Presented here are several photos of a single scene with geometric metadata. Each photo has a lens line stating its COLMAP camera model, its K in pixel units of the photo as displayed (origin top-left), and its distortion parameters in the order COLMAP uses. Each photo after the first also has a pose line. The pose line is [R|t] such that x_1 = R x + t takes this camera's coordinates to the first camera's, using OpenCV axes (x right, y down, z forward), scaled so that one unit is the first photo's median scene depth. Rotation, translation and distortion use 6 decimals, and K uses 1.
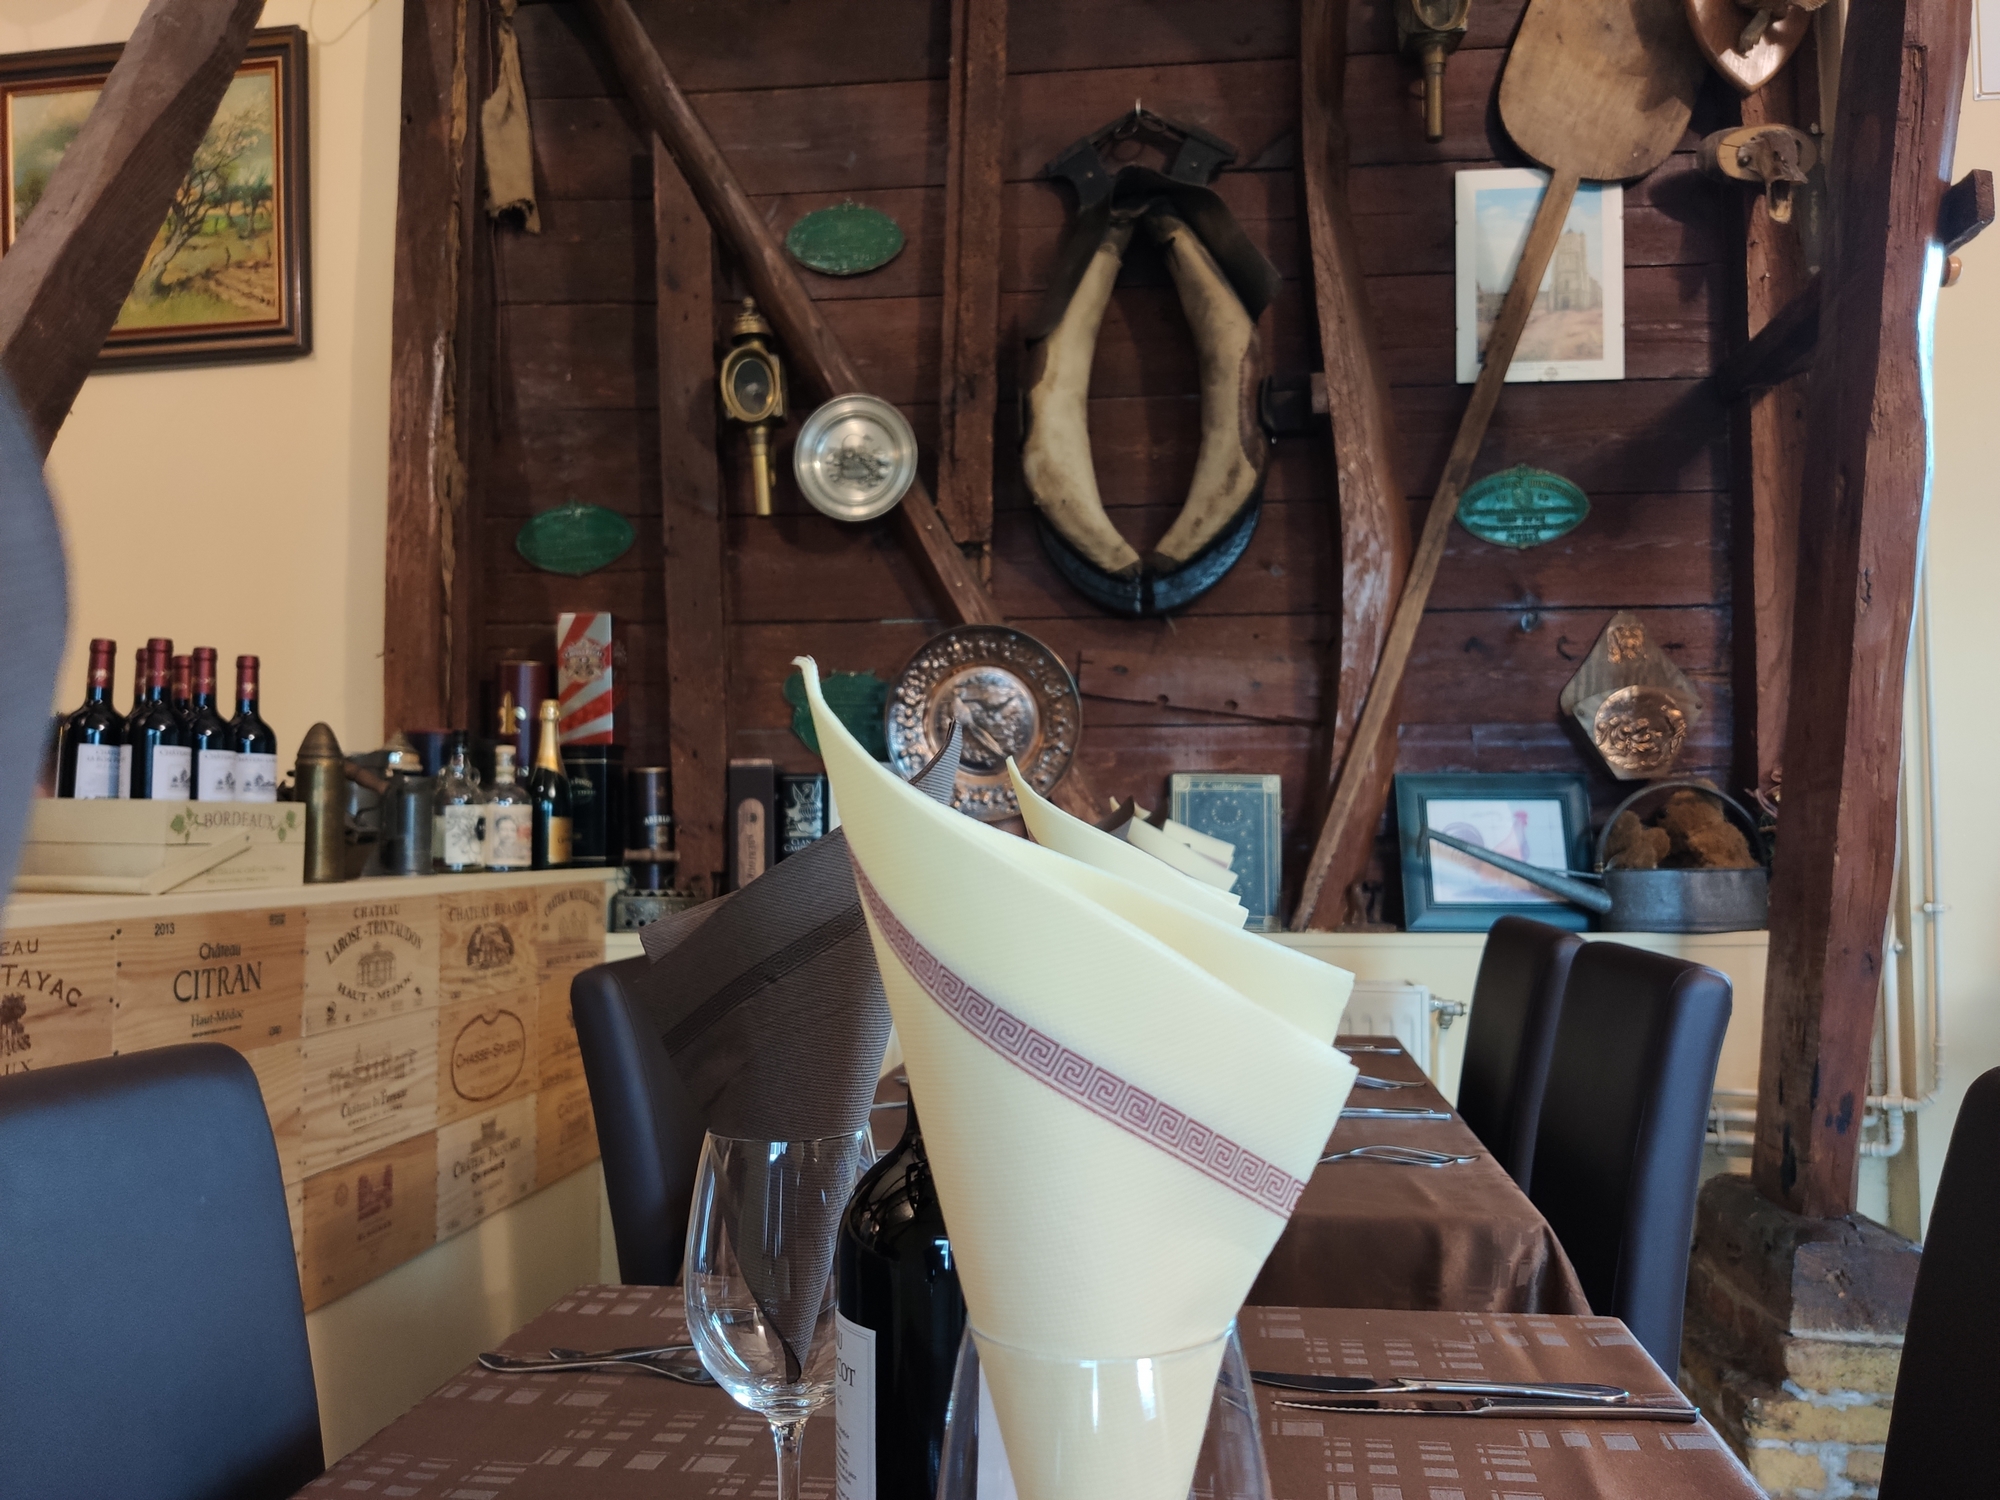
lens RADIAL K [[1551.2, 0, 1000.0], [0, 1551.2, 750.0], [0, 0, 1]] dist [0.049413, -0.103671]
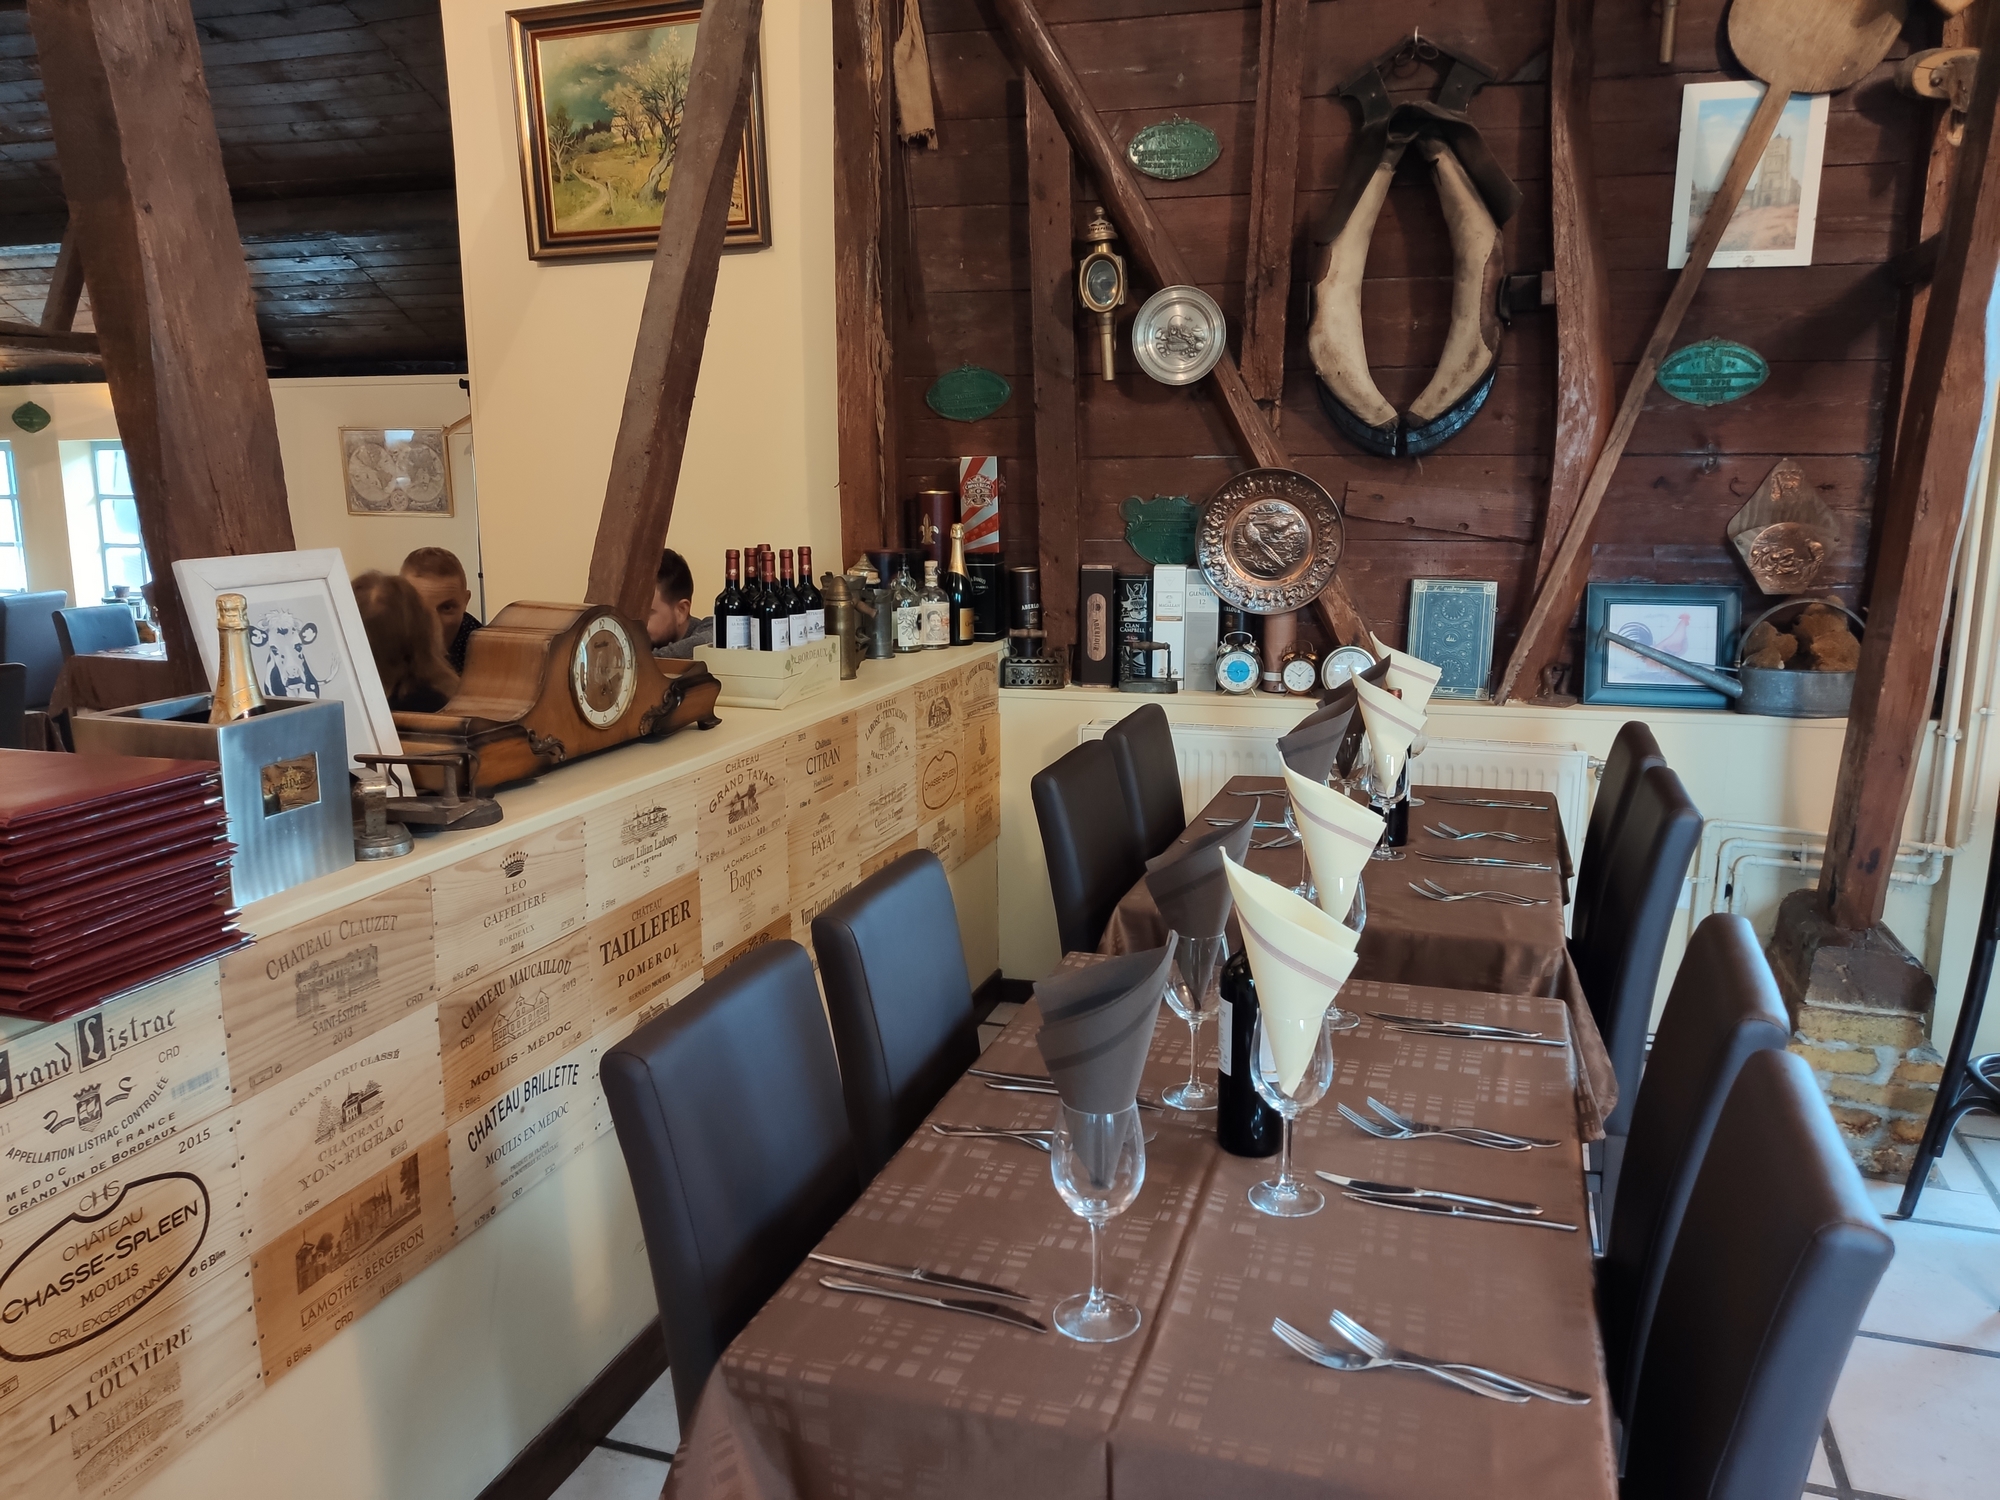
lens RADIAL K [[1571.5, 0, 1000.0], [0, 1571.5, 750.0], [0, 0, 1]] dist [0.029508, -0.011012]
pose [[0.984862, 0.033269, -0.170120, -0.003709], [0.009222, 0.969964, 0.243073, -0.175927], [0.173097, -0.240962, 0.954974, -0.392369]]
